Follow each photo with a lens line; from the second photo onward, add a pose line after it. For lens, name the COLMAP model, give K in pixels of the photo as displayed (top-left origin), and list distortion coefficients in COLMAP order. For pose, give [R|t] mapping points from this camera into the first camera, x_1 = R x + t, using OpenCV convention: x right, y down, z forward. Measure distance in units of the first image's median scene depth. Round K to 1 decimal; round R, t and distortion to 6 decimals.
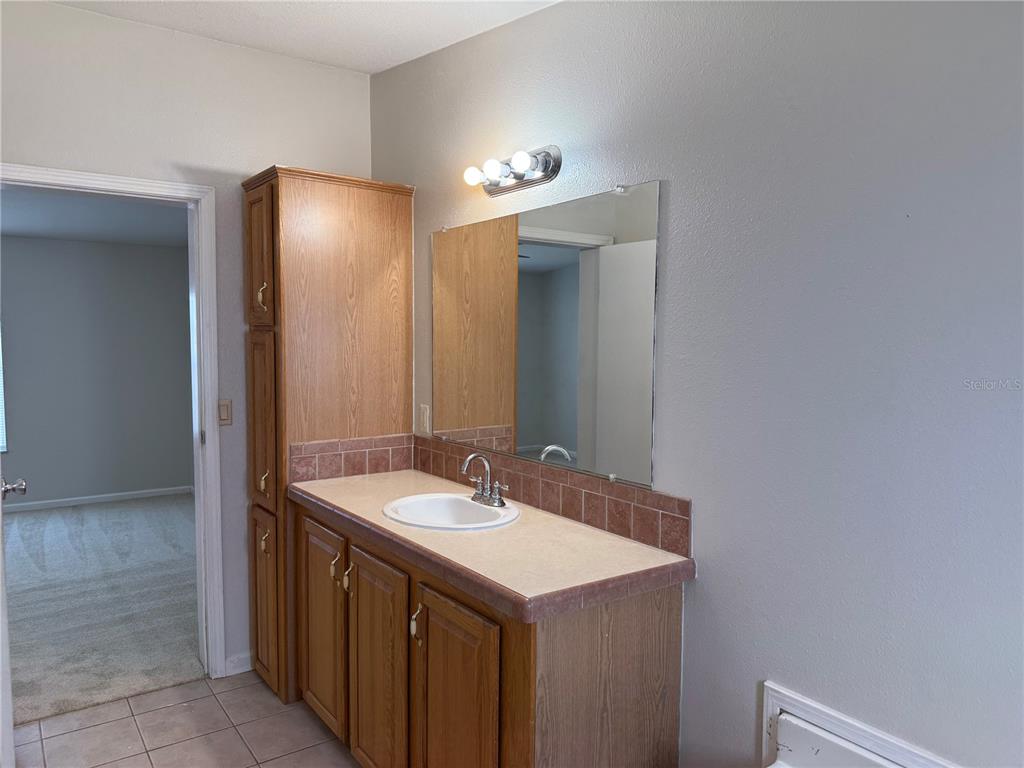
lens RADIAL K [[733.2, 0, 512.0], [0, 733.2, 384.0], [0, 0, 1]] dist [-0.000452, -0.000050]
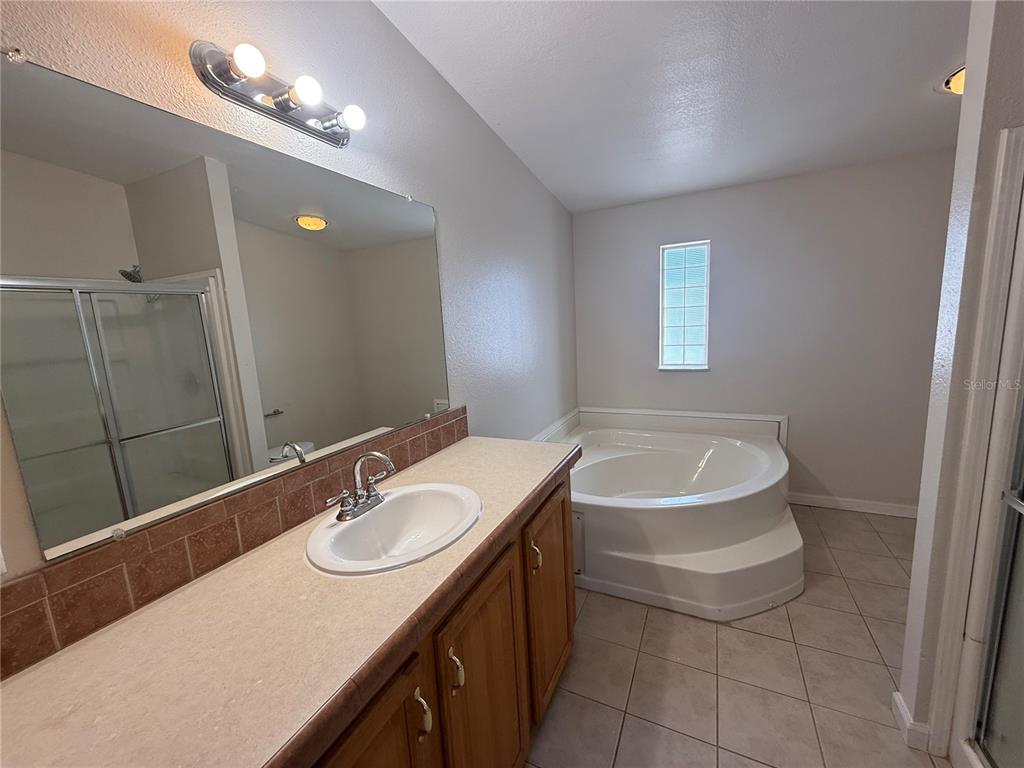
lens RADIAL K [[412.3, 0, 515.9], [0, 412.3, 381.9], [0, 0, 1]] dist [0.011943, 0.000174]
pose [[-0.480234, -0.120735, 0.868791, -0.604123], [0.105349, 0.975372, 0.193779, -0.068655], [-0.870791, 0.184586, -0.455687, 1.185701]]
